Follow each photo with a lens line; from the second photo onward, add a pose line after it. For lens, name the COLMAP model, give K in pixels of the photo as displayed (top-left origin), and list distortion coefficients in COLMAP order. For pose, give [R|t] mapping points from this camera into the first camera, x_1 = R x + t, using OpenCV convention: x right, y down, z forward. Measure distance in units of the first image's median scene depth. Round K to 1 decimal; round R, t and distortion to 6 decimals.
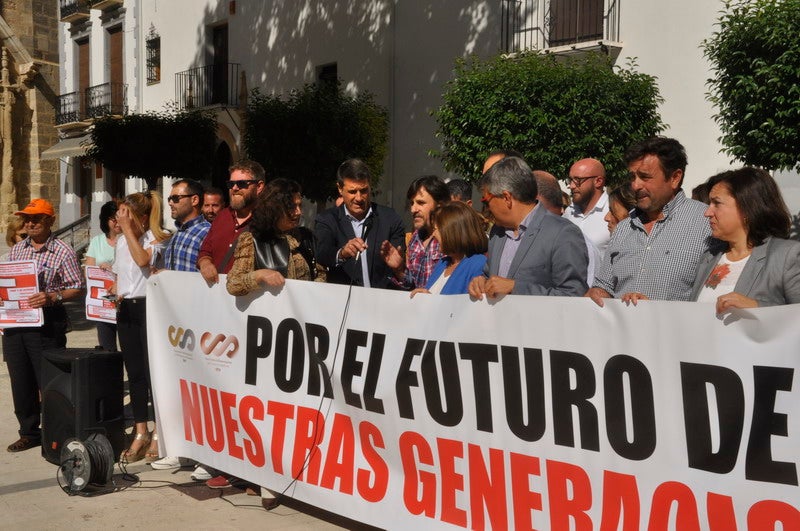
lens RADIAL K [[1125.9, 0, 385.5], [0, 1125.9, 263.7], [0, 0, 1]] dist [-0.008122, 0.951726]
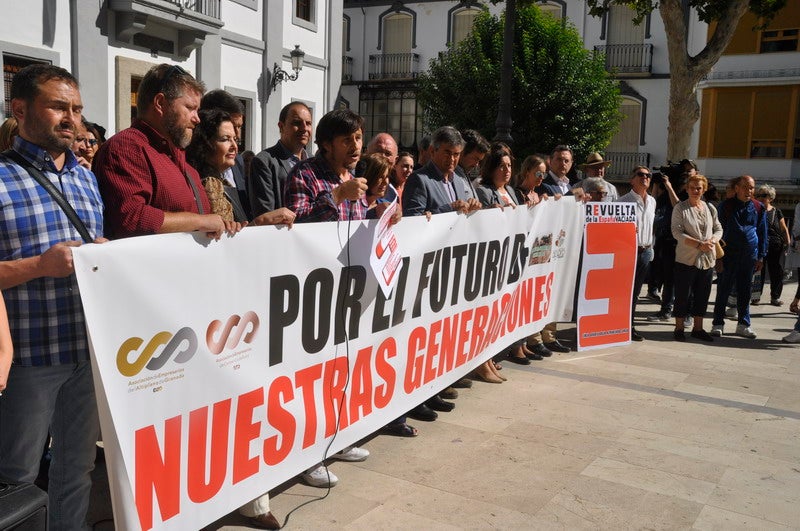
lens RADIAL K [[820.9, 0, 400.0], [0, 820.9, 265.5], [0, 0, 1]] dist [-0.074774, 0.306668]
pose [[-0.370668, -0.117111, 0.921353, -0.804441], [0.016862, 0.991006, 0.132748, -0.042315], [-0.928612, 0.064741, -0.365359, 1.349846]]
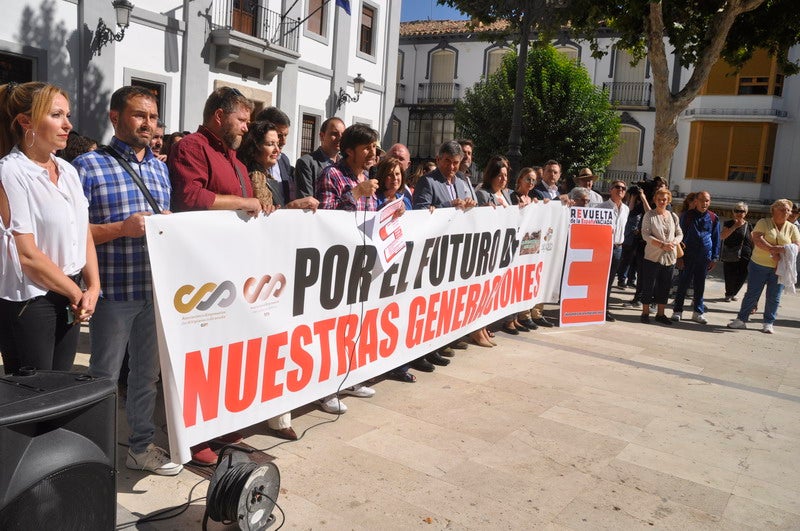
lens RADIAL K [[682.5, 0, 400.0], [0, 682.5, 265.5], [0, 0, 1]] dist [-0.129505, 0.153711]
pose [[-0.304035, -0.142638, 0.941922, -0.876400], [-0.018518, 0.989426, 0.143854, -0.035209], [-0.952481, 0.026294, -0.303462, 1.320723]]
